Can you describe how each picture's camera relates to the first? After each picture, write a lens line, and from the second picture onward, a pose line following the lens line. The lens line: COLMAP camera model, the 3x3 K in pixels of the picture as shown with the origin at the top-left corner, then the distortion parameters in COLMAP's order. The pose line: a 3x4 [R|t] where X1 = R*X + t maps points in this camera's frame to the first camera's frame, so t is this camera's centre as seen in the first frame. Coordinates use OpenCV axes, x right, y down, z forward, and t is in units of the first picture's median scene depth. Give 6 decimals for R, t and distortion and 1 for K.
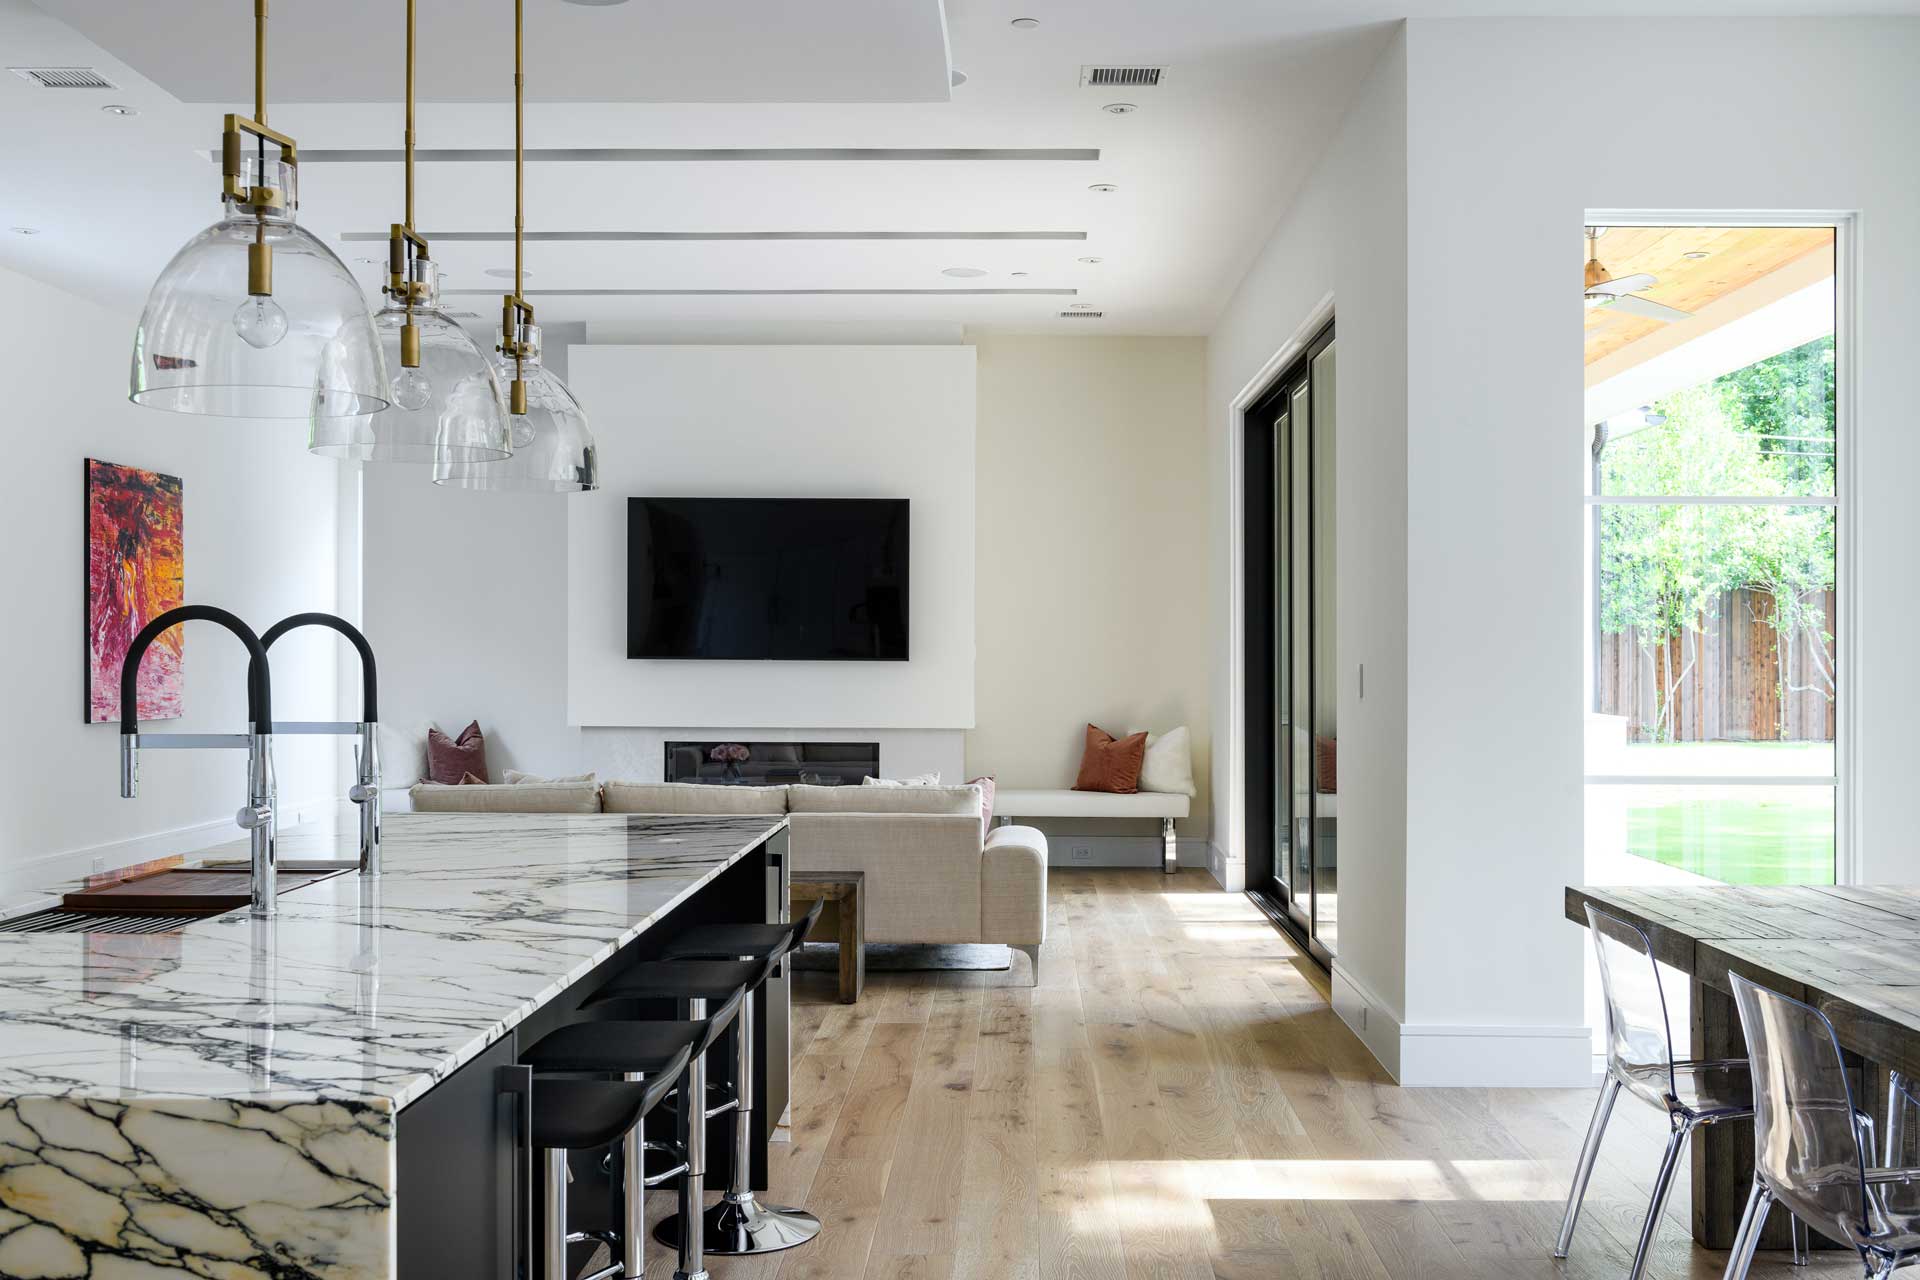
lens RADIAL K [[1948.6, 0, 960.0], [0, 1948.6, 640.0], [0, 0, 1]] dist [-0.000598, 0.006537]
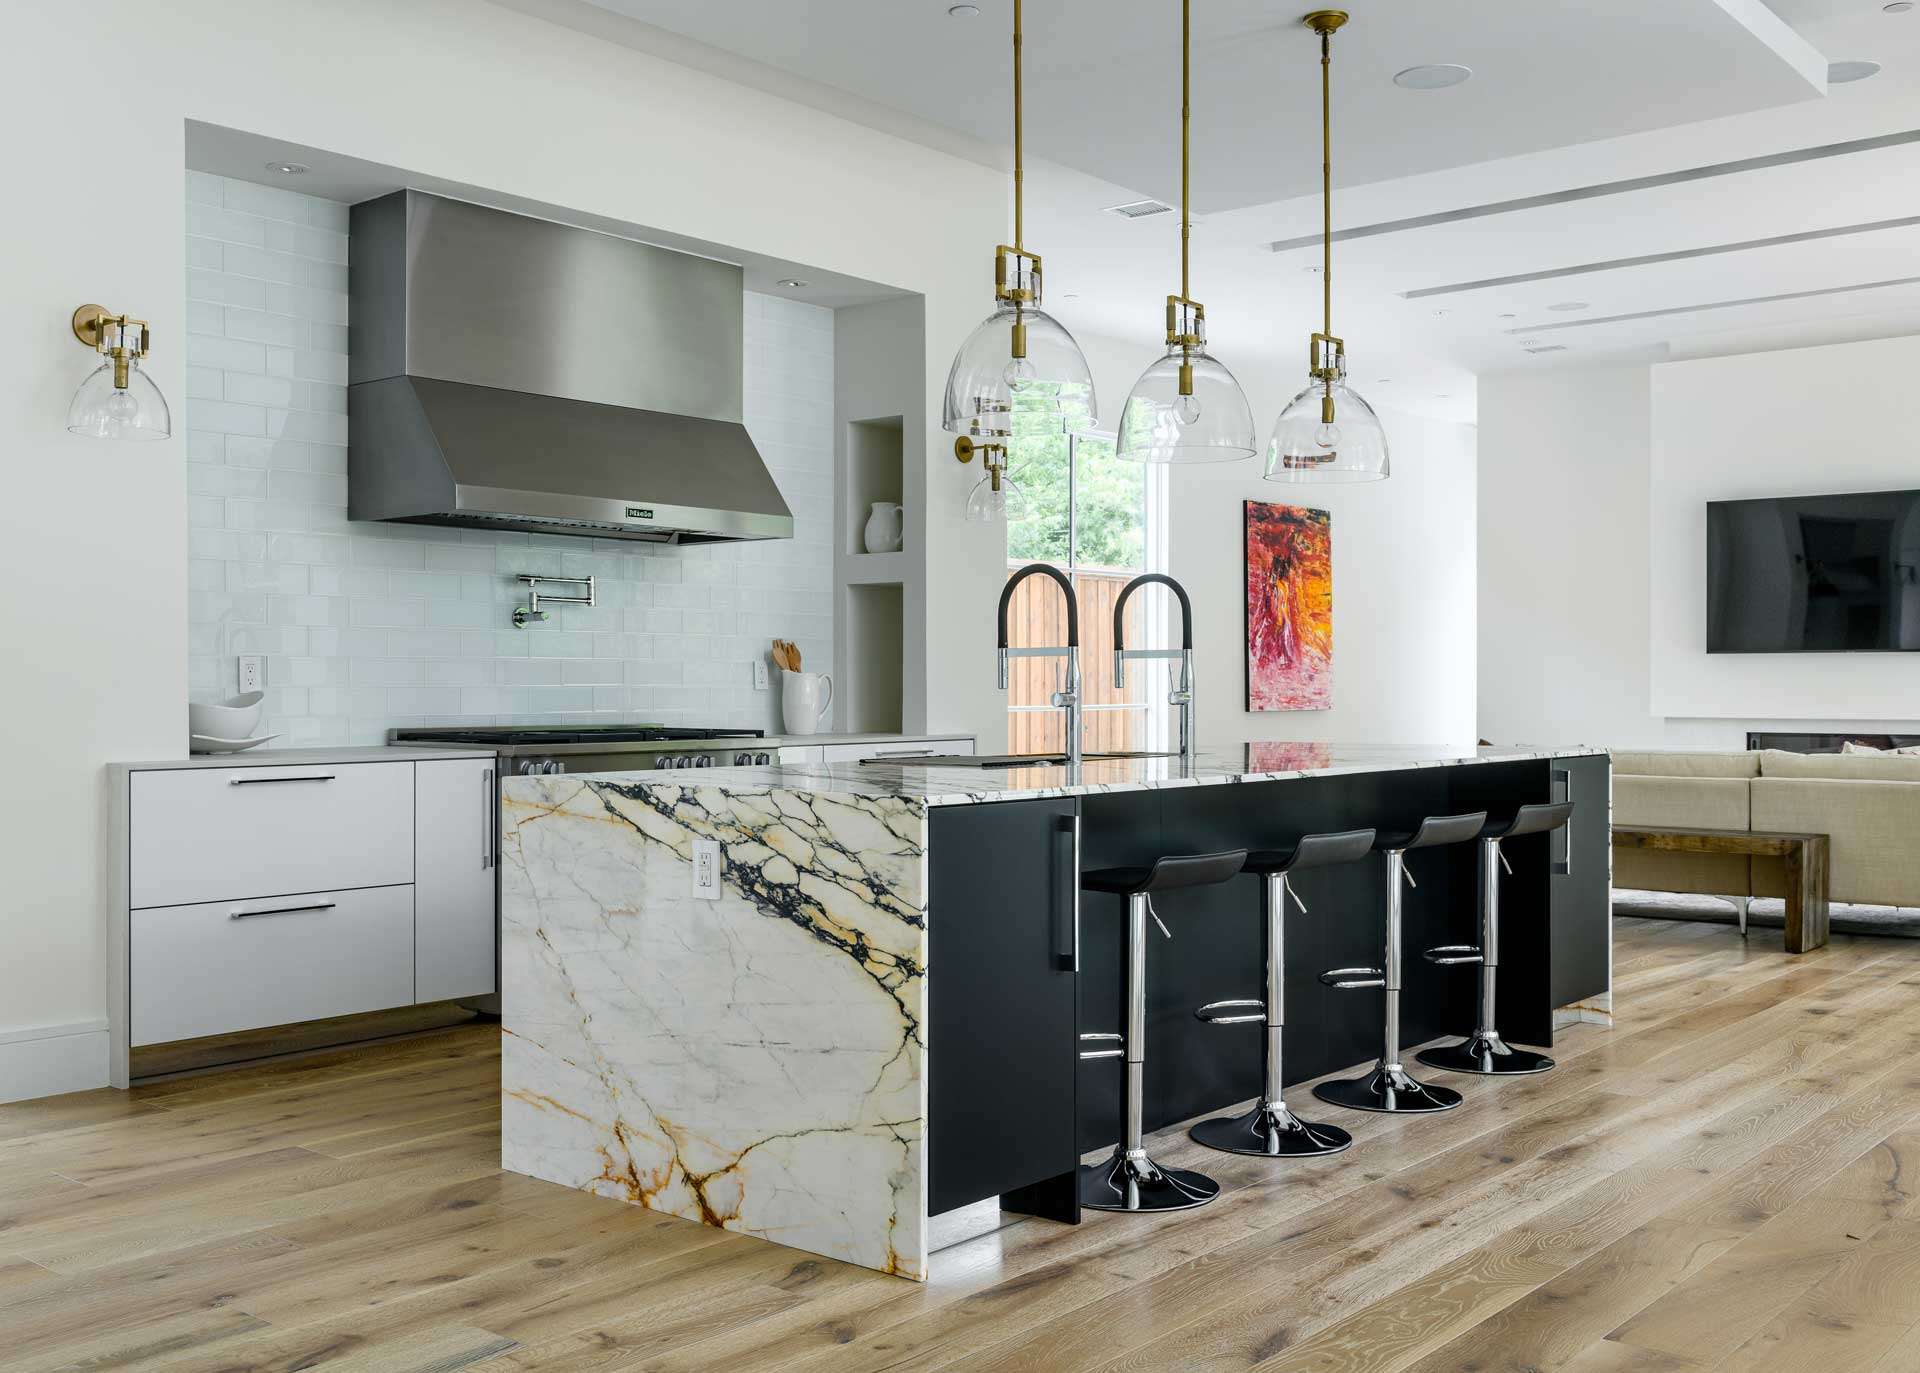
lens RADIAL K [[1882.8, 0, 960.0], [0, 1882.8, 686.5], [0, 0, 1]] dist [0.154863, -0.536171]
pose [[0.786979, -0.007371, -0.616936, 0.403472], [0.009006, 0.999959, -0.000459, 0.066580], [0.616914, -0.005195, 0.787013, -0.175644]]
